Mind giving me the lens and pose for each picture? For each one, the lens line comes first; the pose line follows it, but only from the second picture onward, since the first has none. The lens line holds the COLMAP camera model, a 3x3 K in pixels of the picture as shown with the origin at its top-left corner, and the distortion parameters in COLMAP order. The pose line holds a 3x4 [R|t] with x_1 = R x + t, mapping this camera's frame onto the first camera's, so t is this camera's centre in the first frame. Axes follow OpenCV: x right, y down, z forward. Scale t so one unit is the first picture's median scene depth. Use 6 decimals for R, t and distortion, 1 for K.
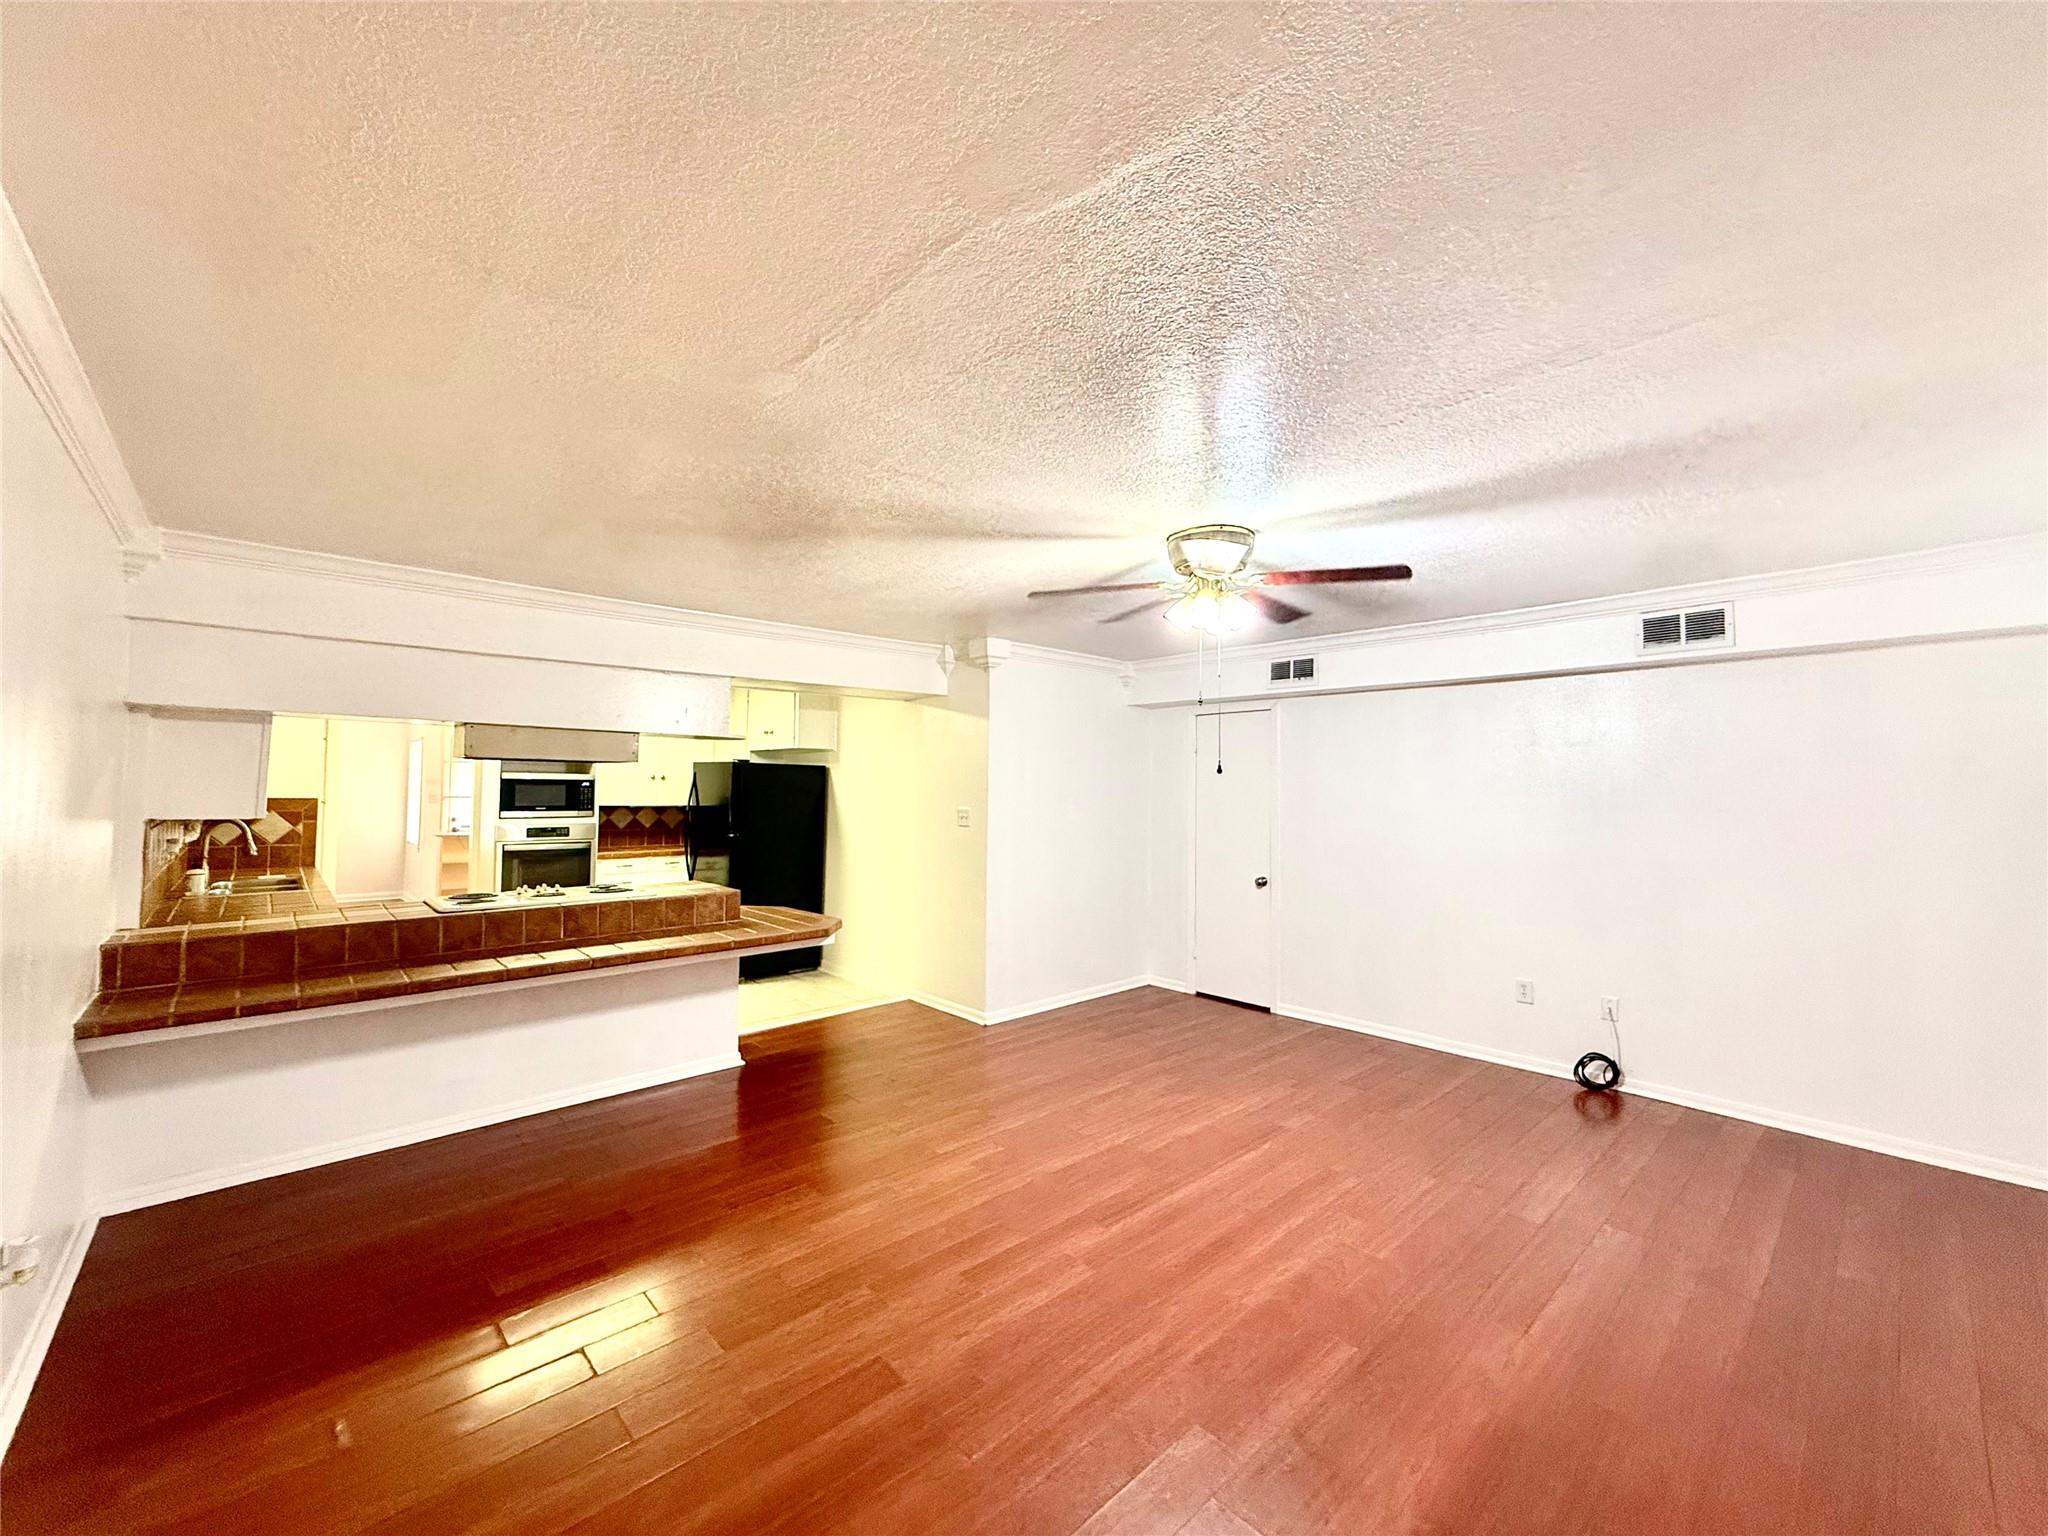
lens RADIAL K [[814.2, 0, 1024.1], [0, 814.2, 773.8], [0, 0, 1]] dist [0.002283, 0.000125]
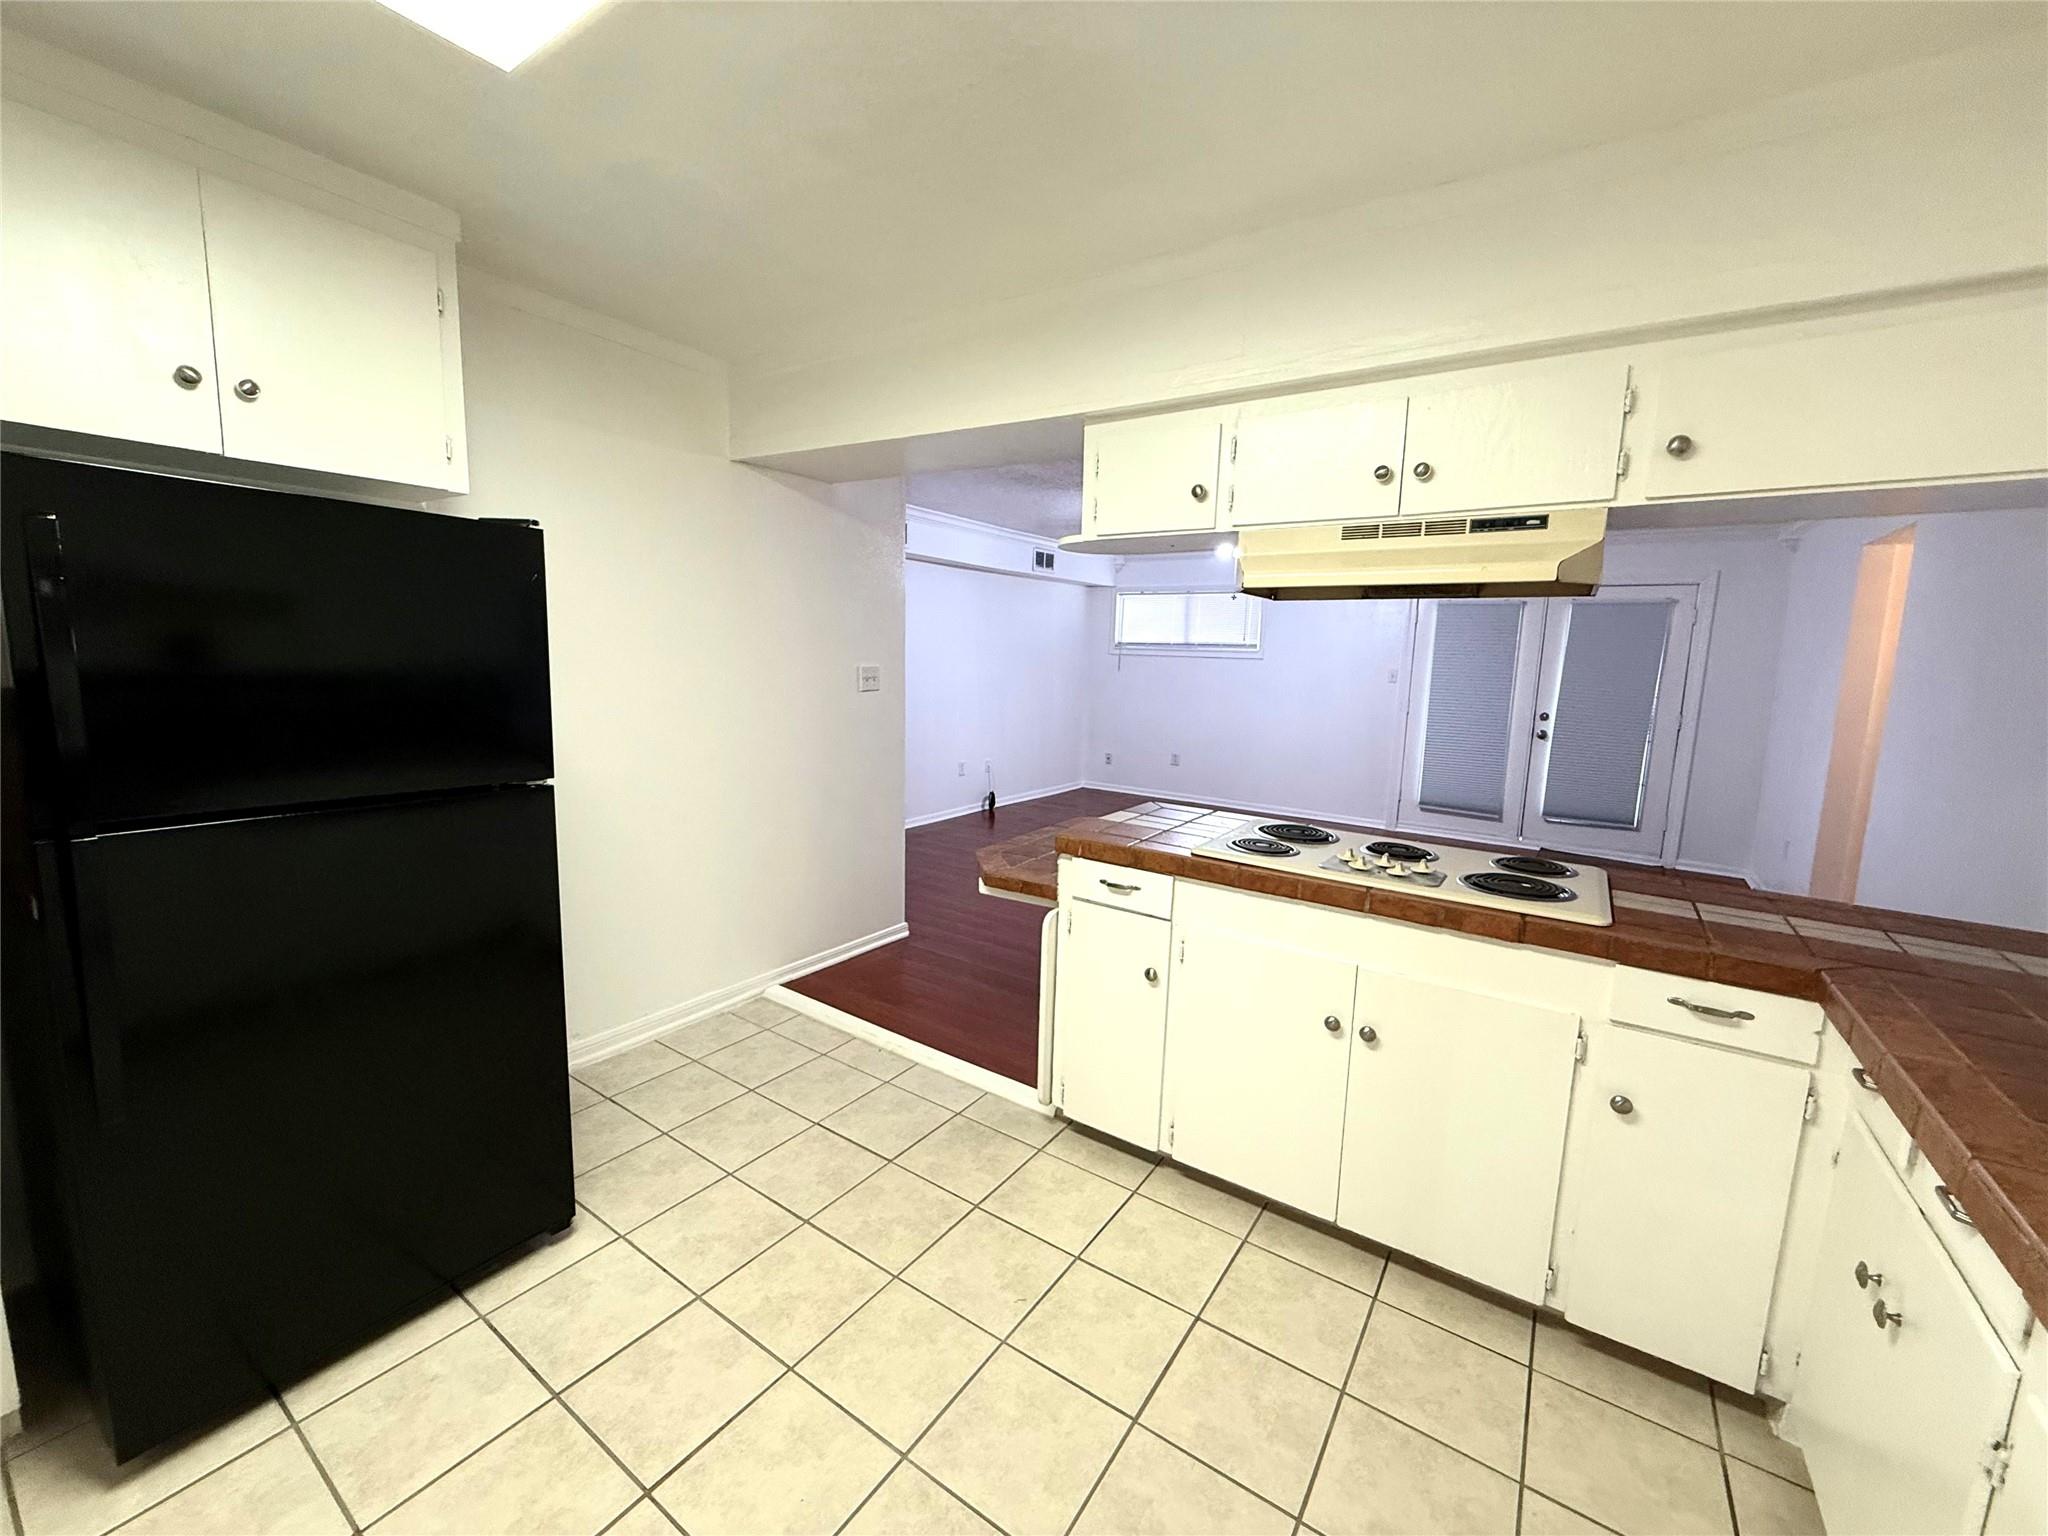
lens RADIAL K [[814.2, 0, 1024.7], [0, 814.2, 763.9], [0, 0, 1]] dist [0.002283, 0.000125]
pose [[-0.107081, -0.158208, 0.981582, -1.086500], [-0.073534, 0.985815, 0.150868, 0.007816], [-0.991527, -0.056025, -0.117195, 1.182824]]
